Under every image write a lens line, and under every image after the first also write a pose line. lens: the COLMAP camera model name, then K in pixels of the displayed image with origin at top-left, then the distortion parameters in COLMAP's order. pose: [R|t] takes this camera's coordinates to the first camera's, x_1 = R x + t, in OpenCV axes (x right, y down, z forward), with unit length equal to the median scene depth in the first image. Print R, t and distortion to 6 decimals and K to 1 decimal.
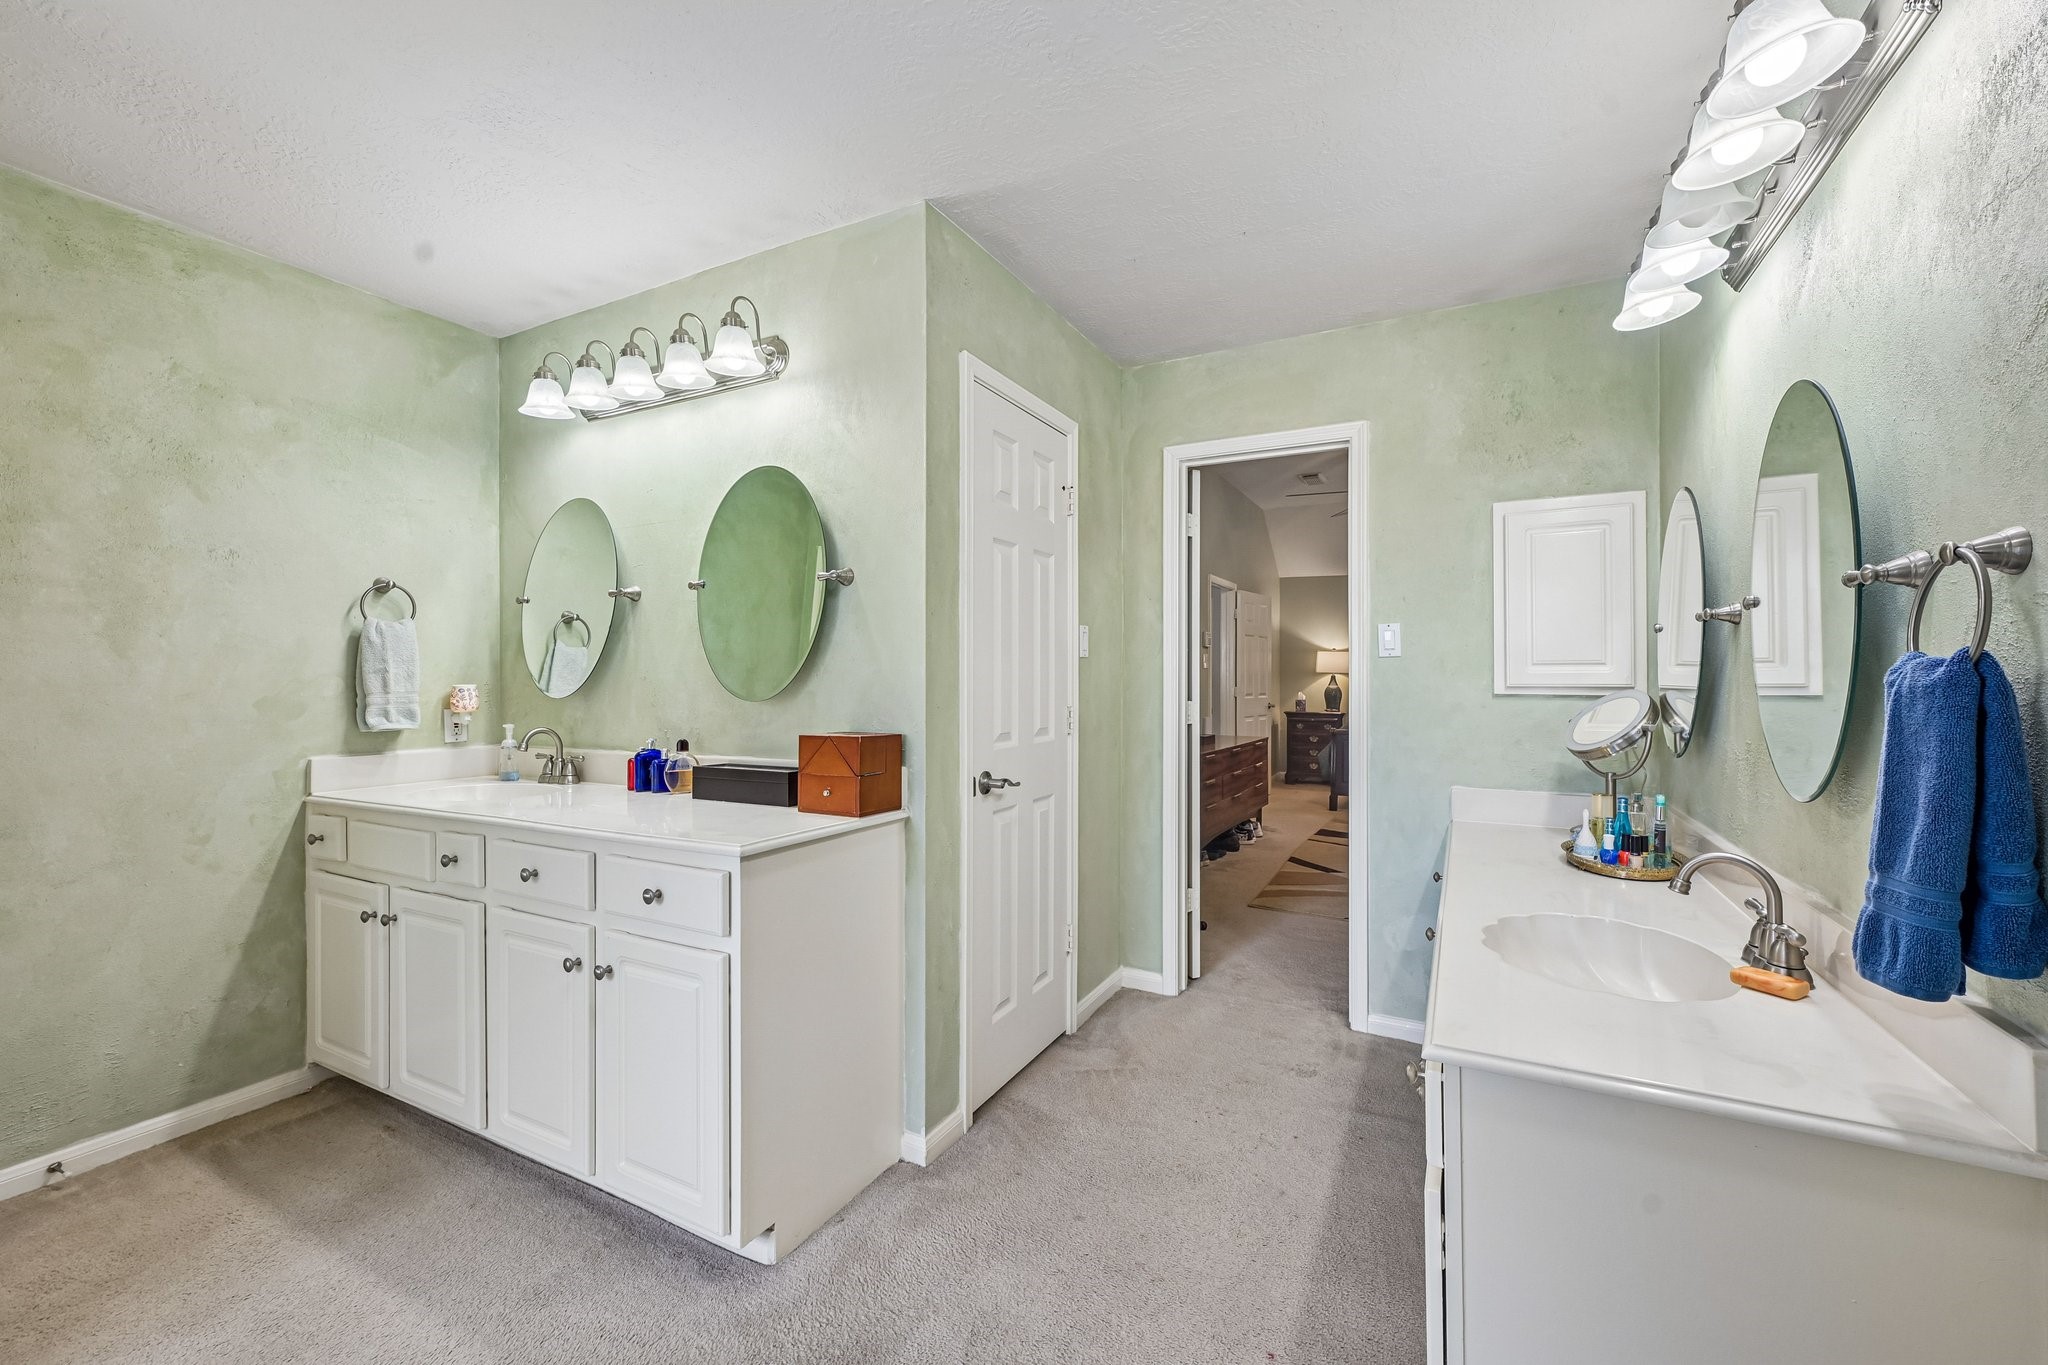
lens RADIAL K [[824.4, 0, 1027.3], [0, 824.4, 675.9], [0, 0, 1]] dist [-0.006191, -0.001185]
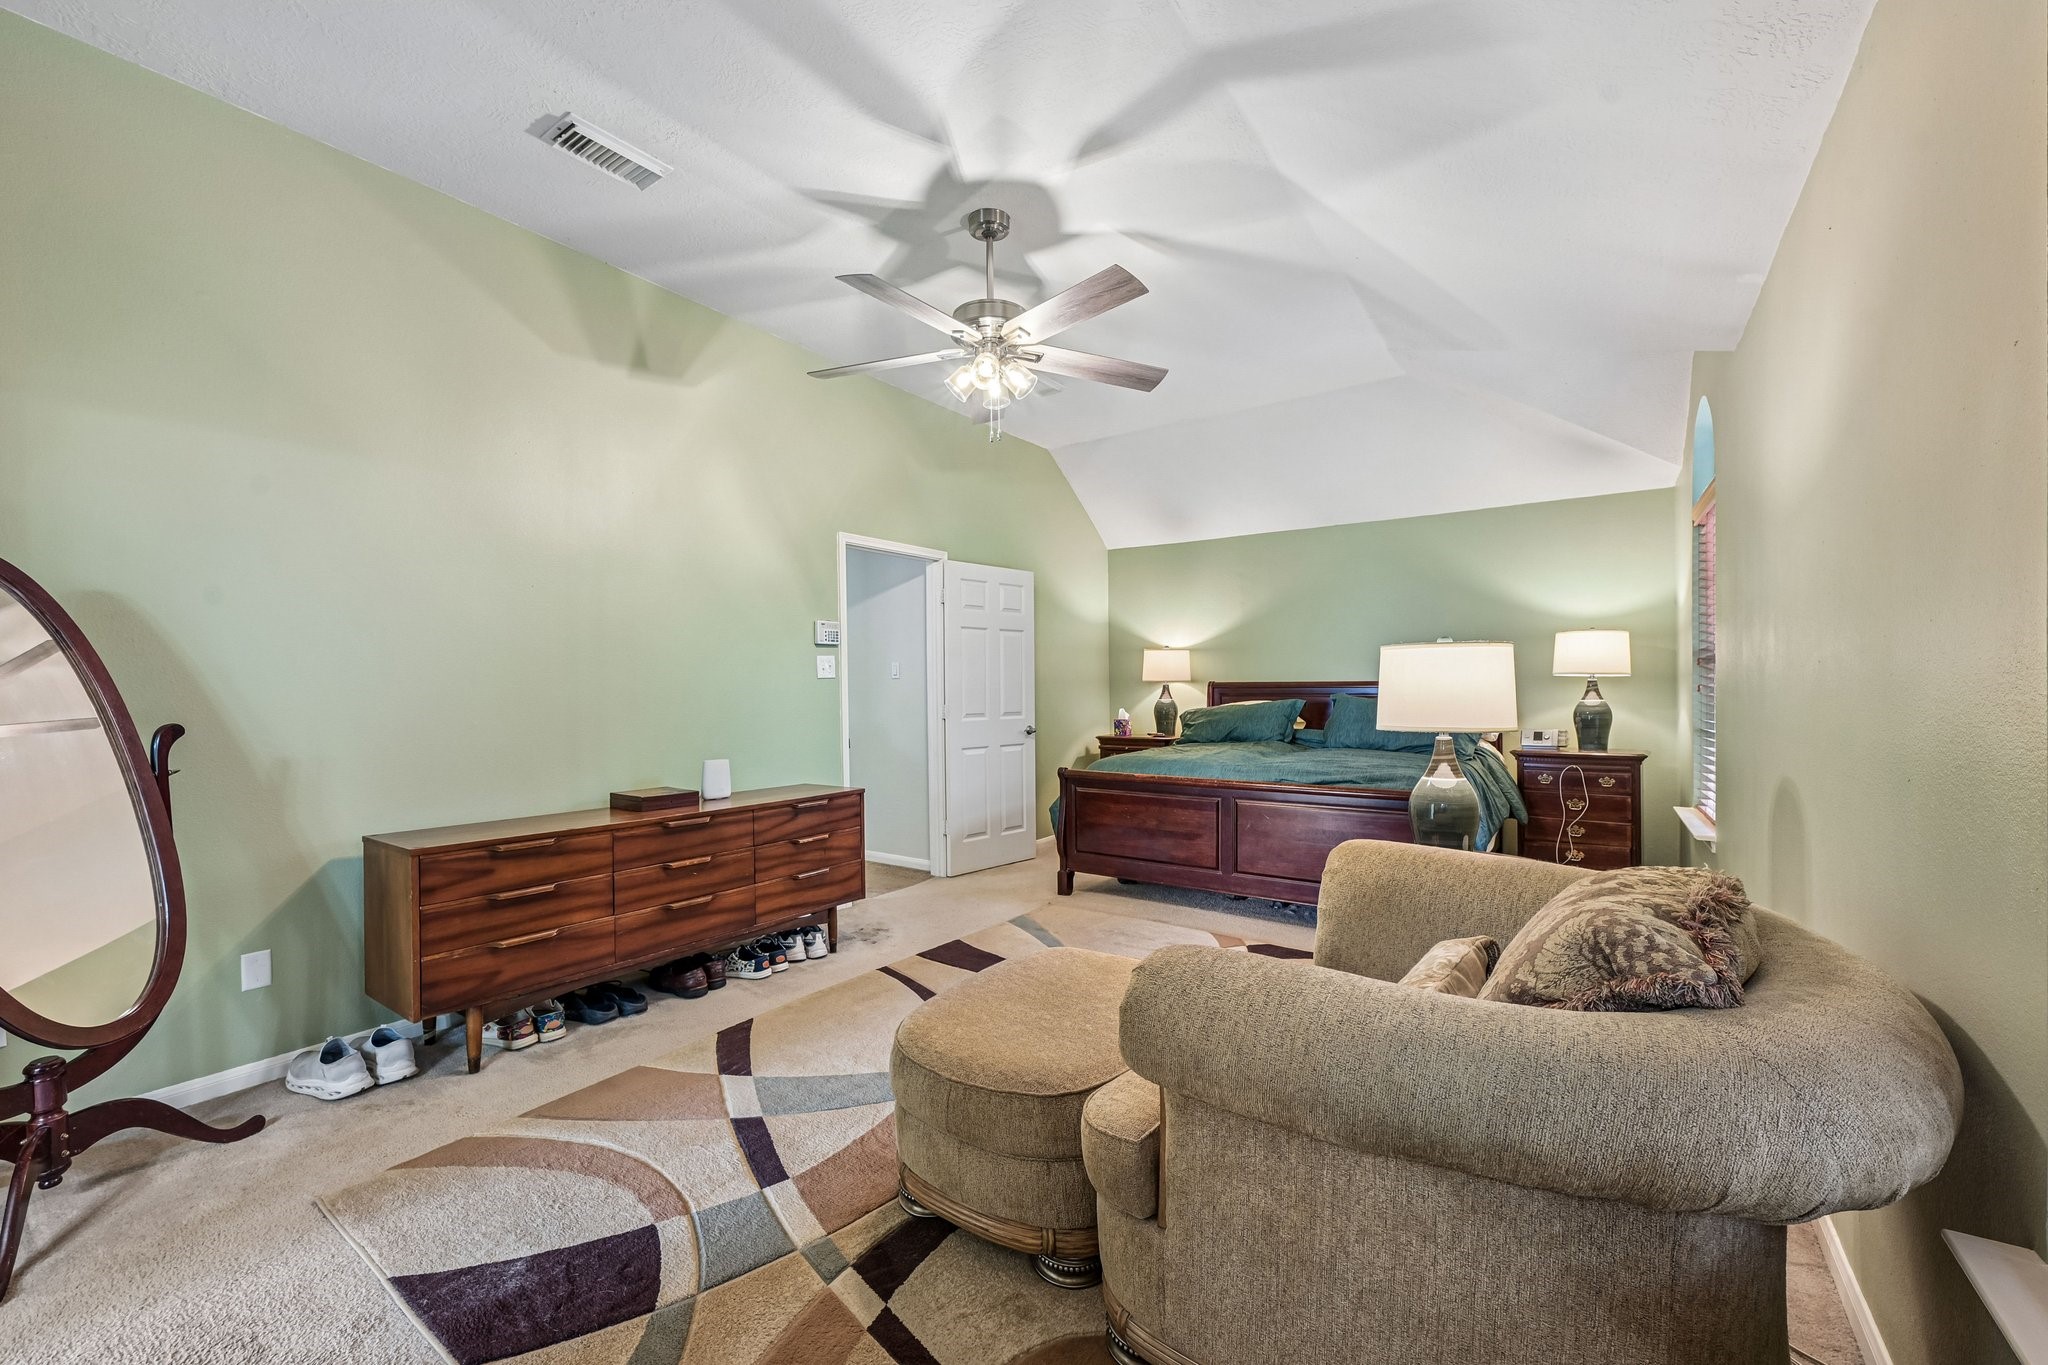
lens RADIAL K [[824.4, 0, 1009.0], [0, 824.4, 692.1], [0, 0, 1]] dist [-0.006191, -0.001185]
pose [[0.989815, -0.010167, -0.141996, 0.338622], [0.011353, 0.999907, 0.007544, -0.000851], [0.141906, -0.009079, 0.989839, 0.285968]]
